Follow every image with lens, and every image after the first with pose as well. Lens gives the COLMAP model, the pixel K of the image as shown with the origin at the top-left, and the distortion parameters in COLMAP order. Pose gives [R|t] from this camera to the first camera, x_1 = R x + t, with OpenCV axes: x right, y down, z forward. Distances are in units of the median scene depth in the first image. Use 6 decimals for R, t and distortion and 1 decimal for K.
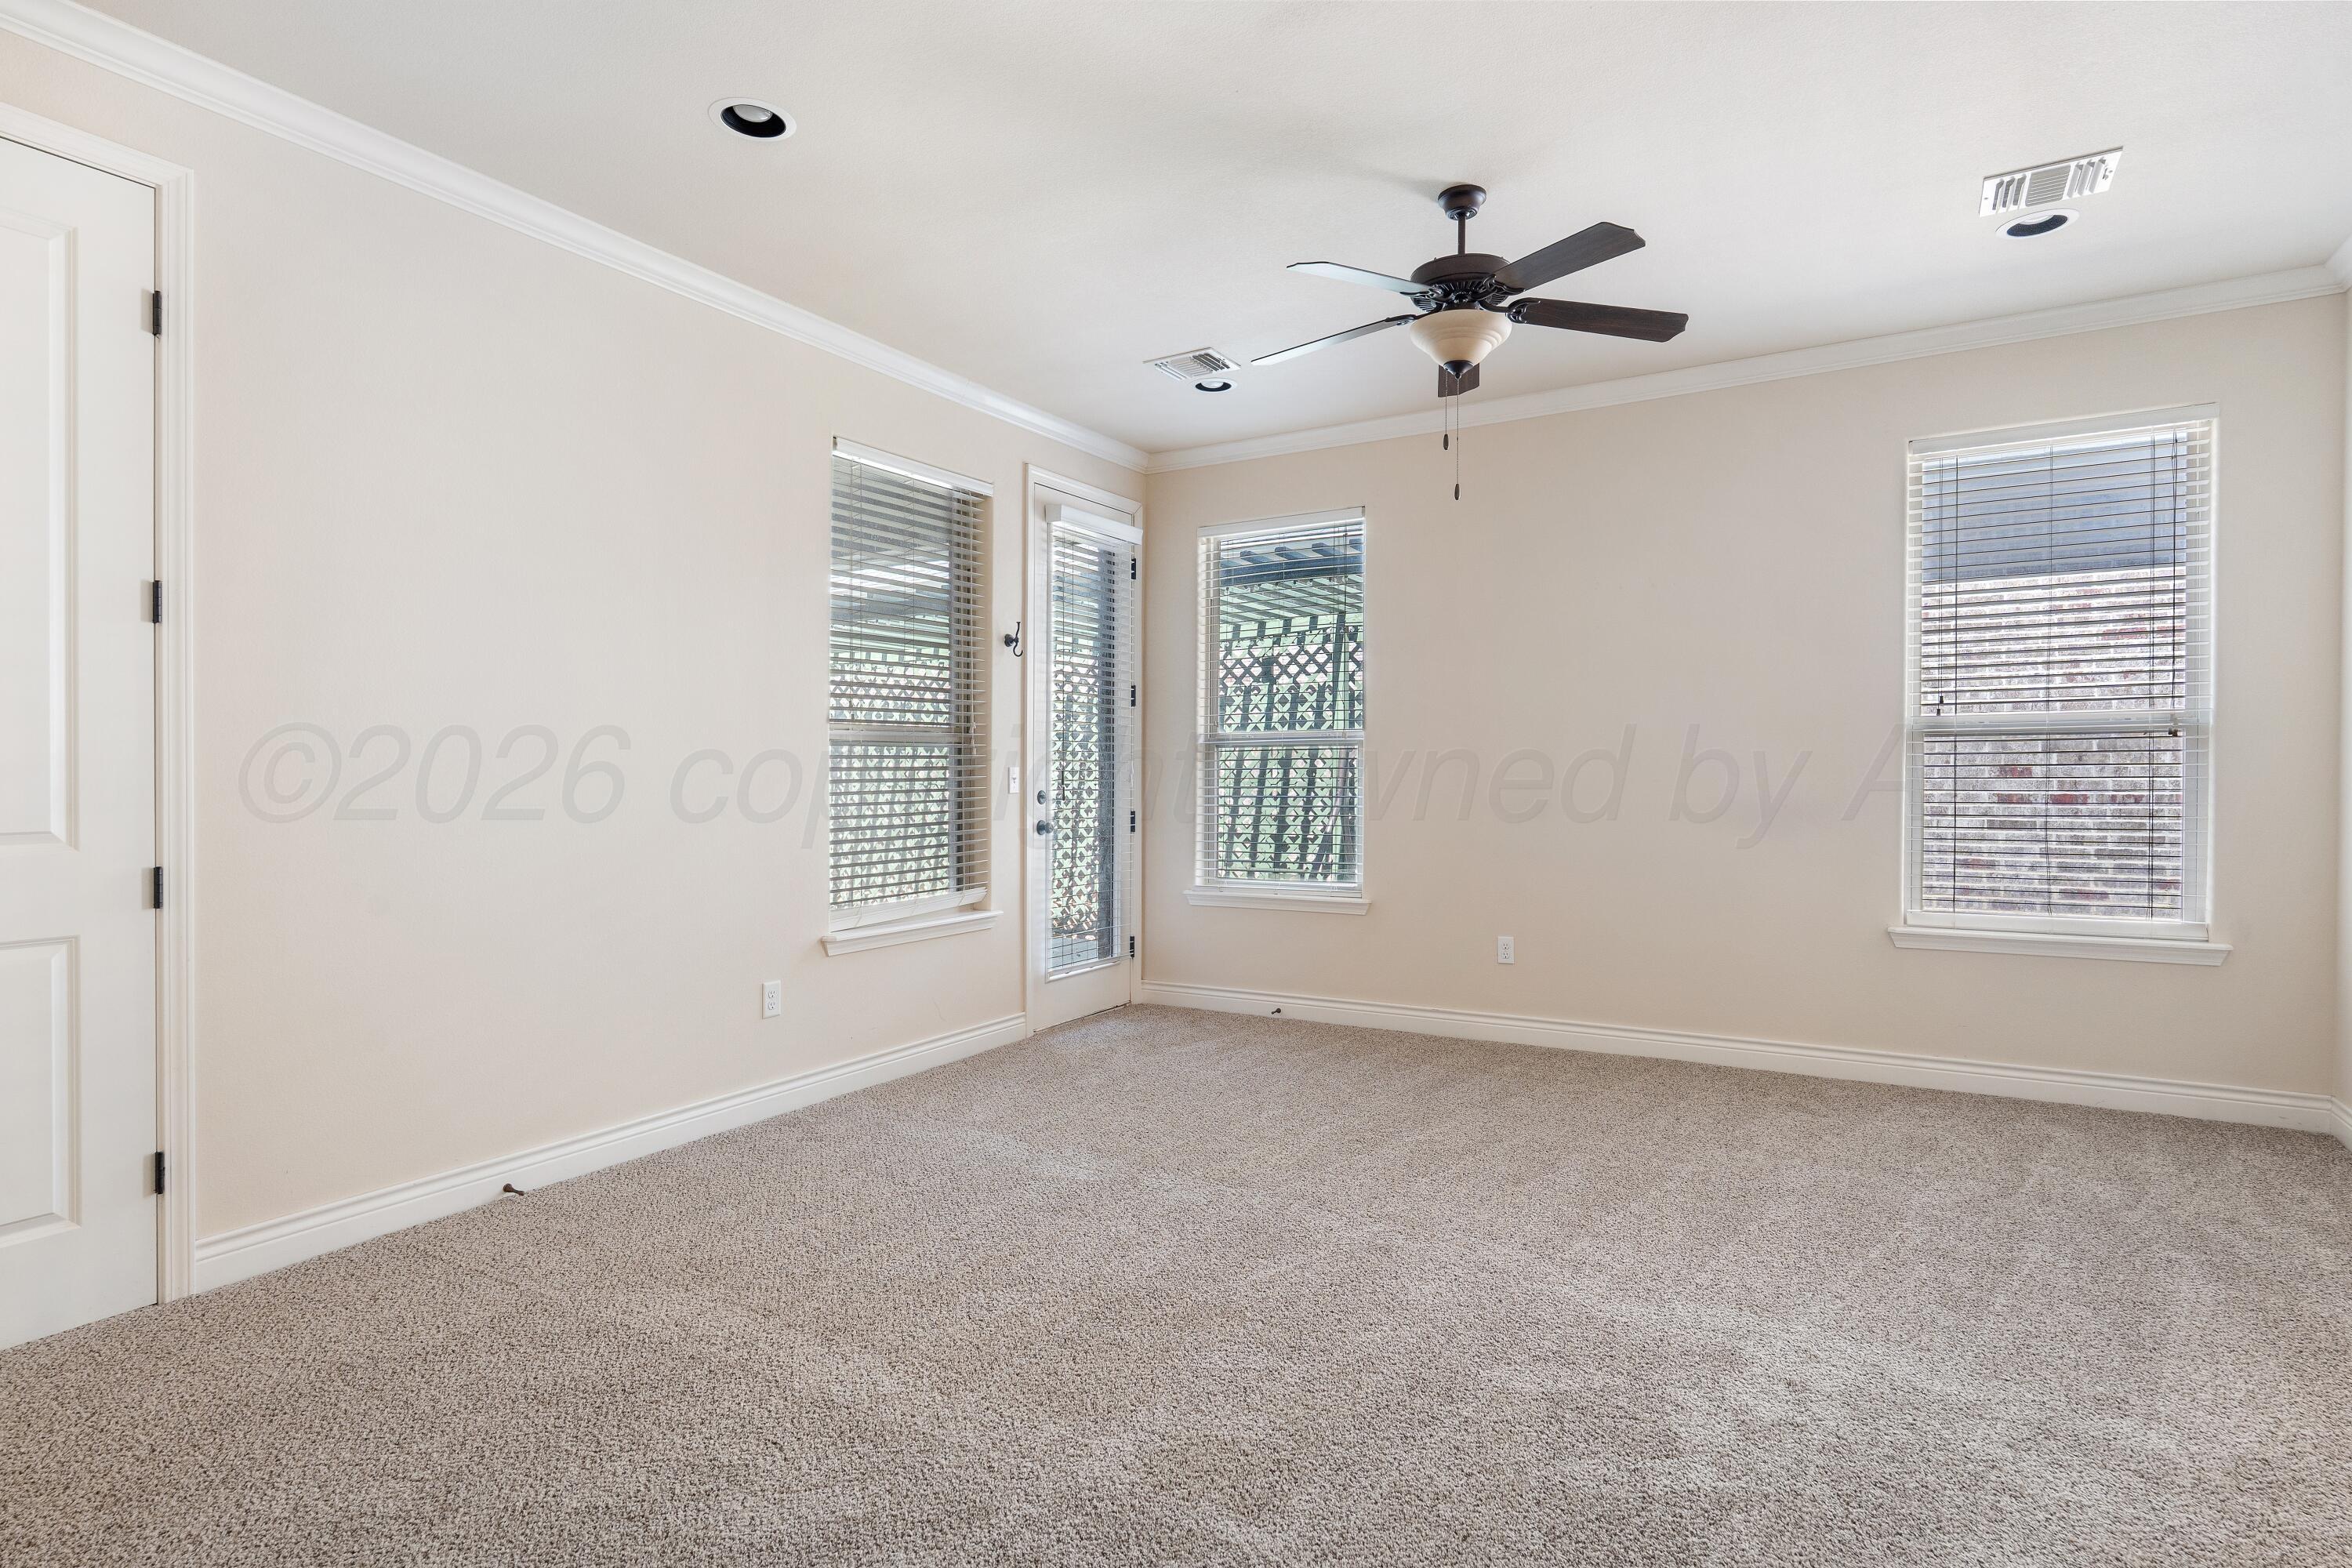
lens RADIAL K [[1229.1, 0, 1176.0], [0, 1229.1, 784.0], [0, 0, 1]] dist [-0.001905, 0.000180]
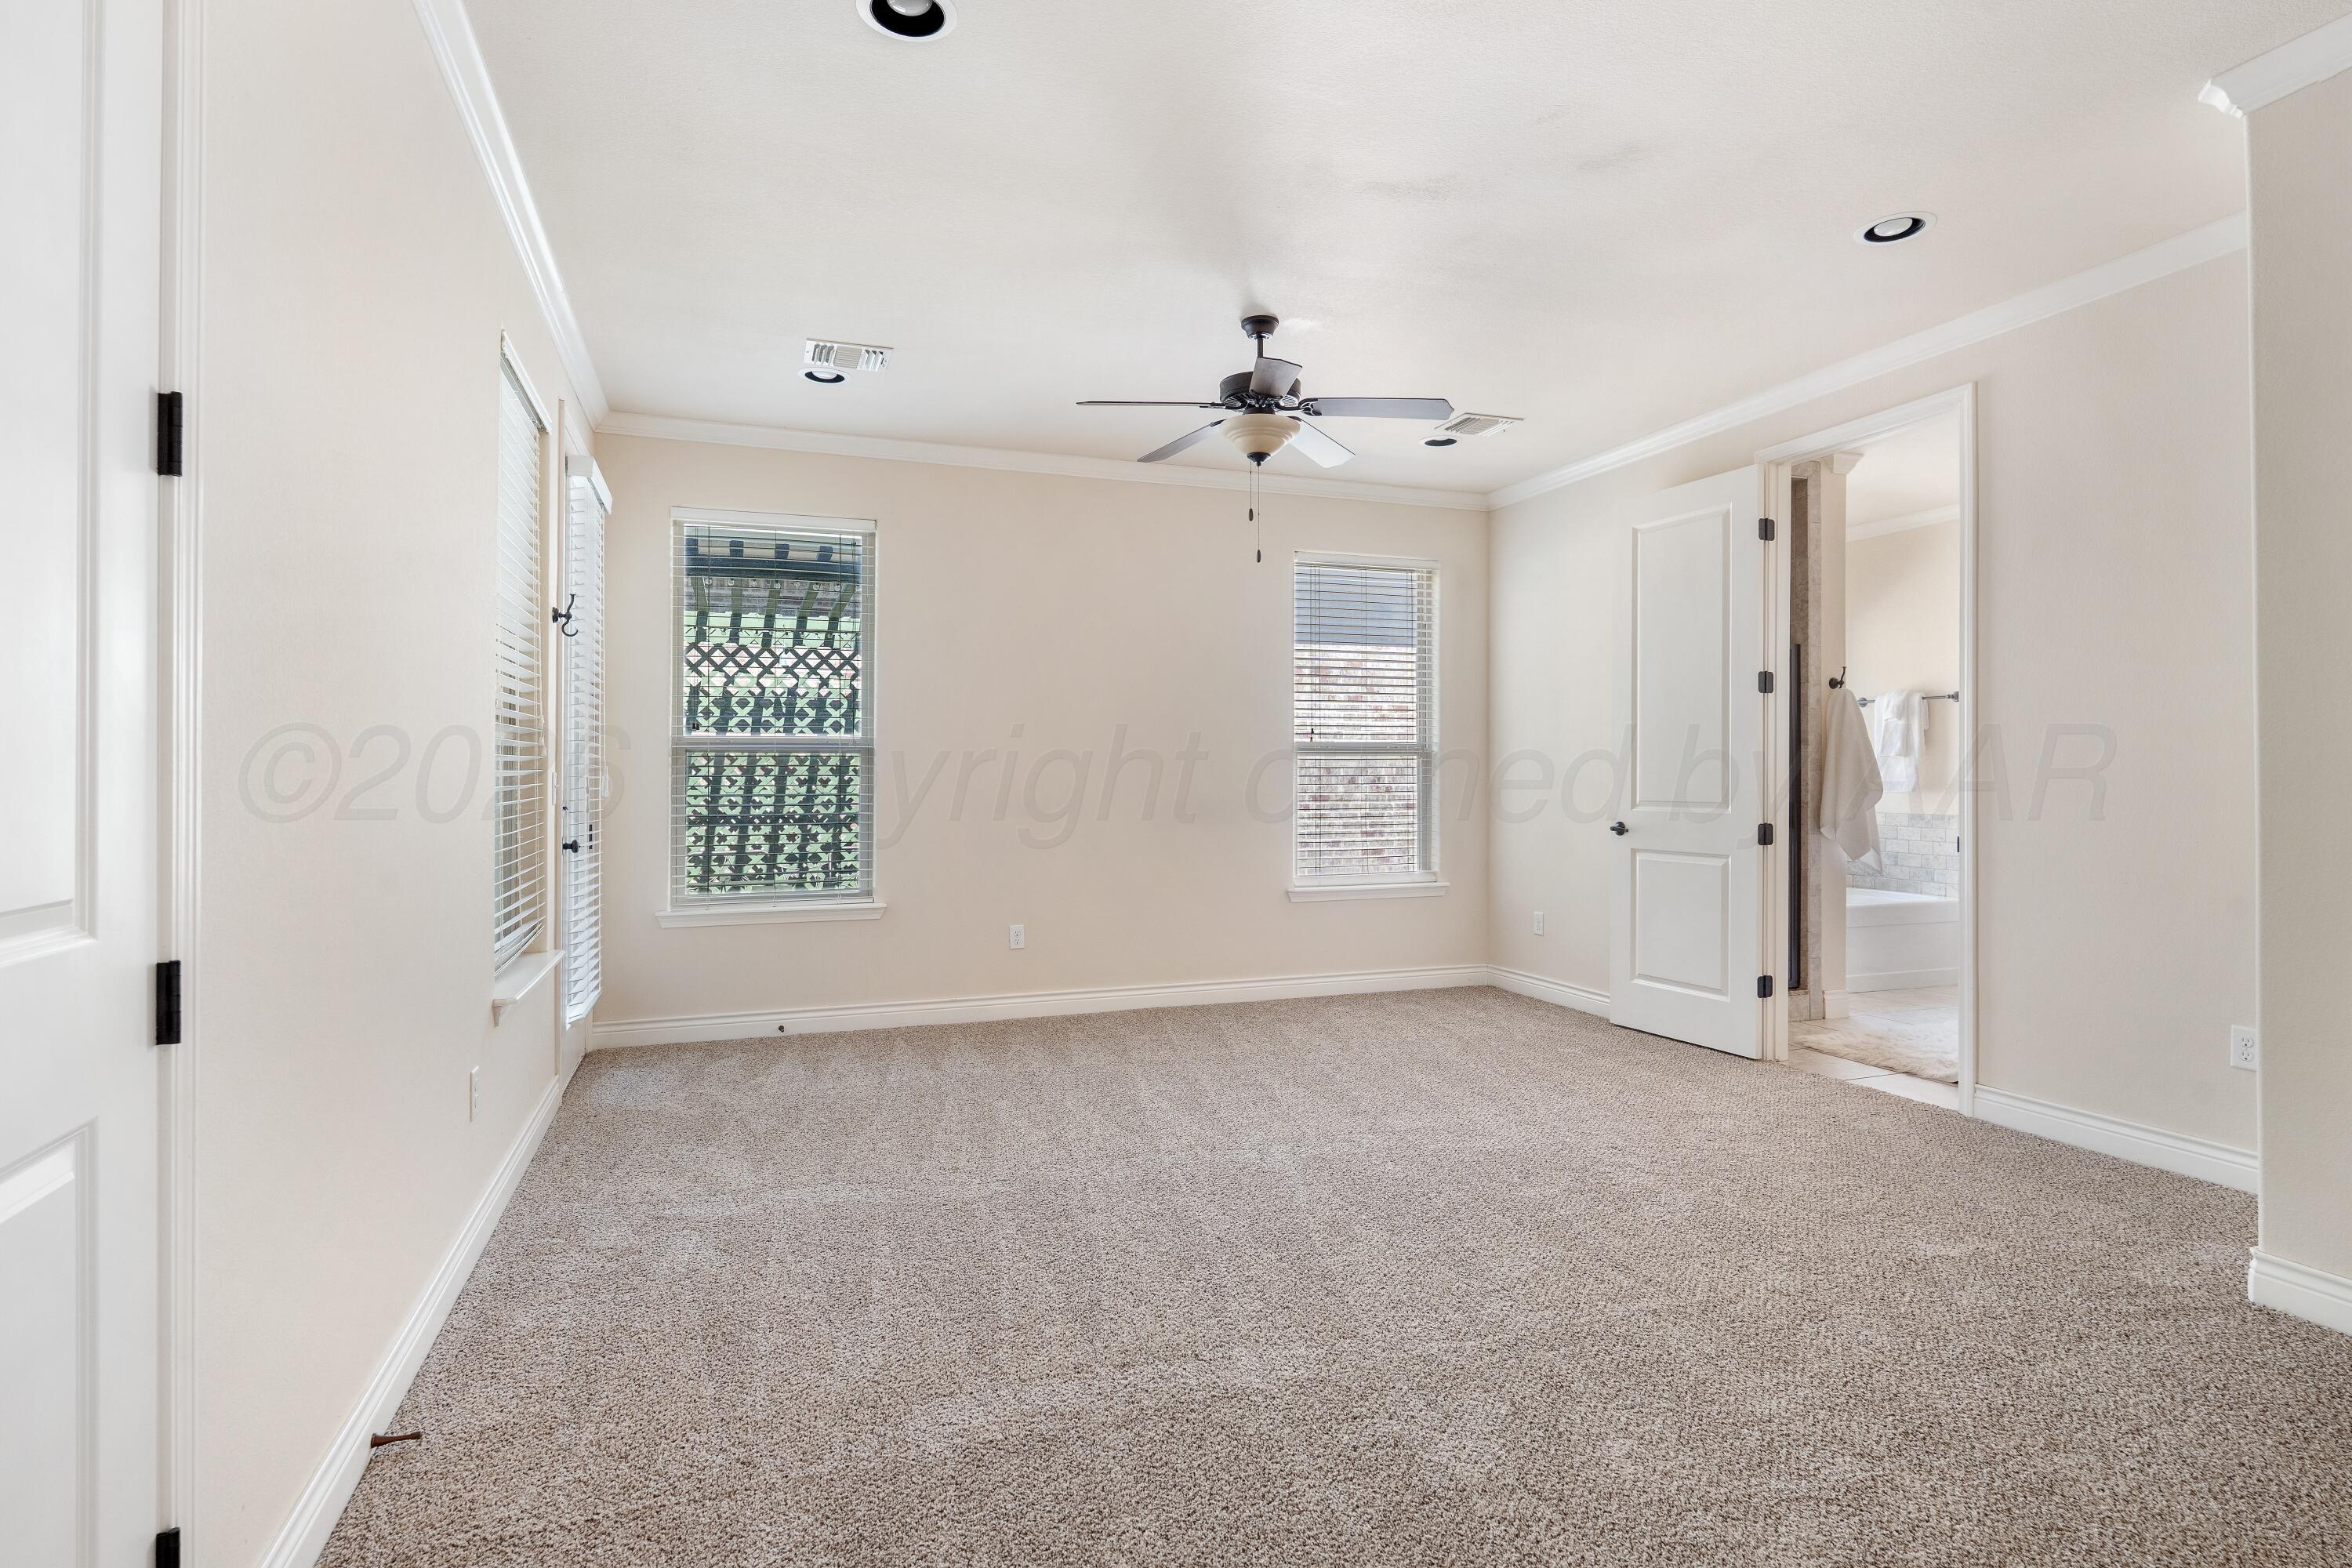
lens RADIAL K [[1198.6, 0, 1179.6], [0, 1198.6, 778.0], [0, 0, 1]] dist [-0.002606, 0.000176]
pose [[0.625692, 0.002768, 0.780065, -0.580874], [0.005530, 0.999953, -0.007983, -0.001364], [-0.780050, 0.009309, 0.625647, 0.224279]]
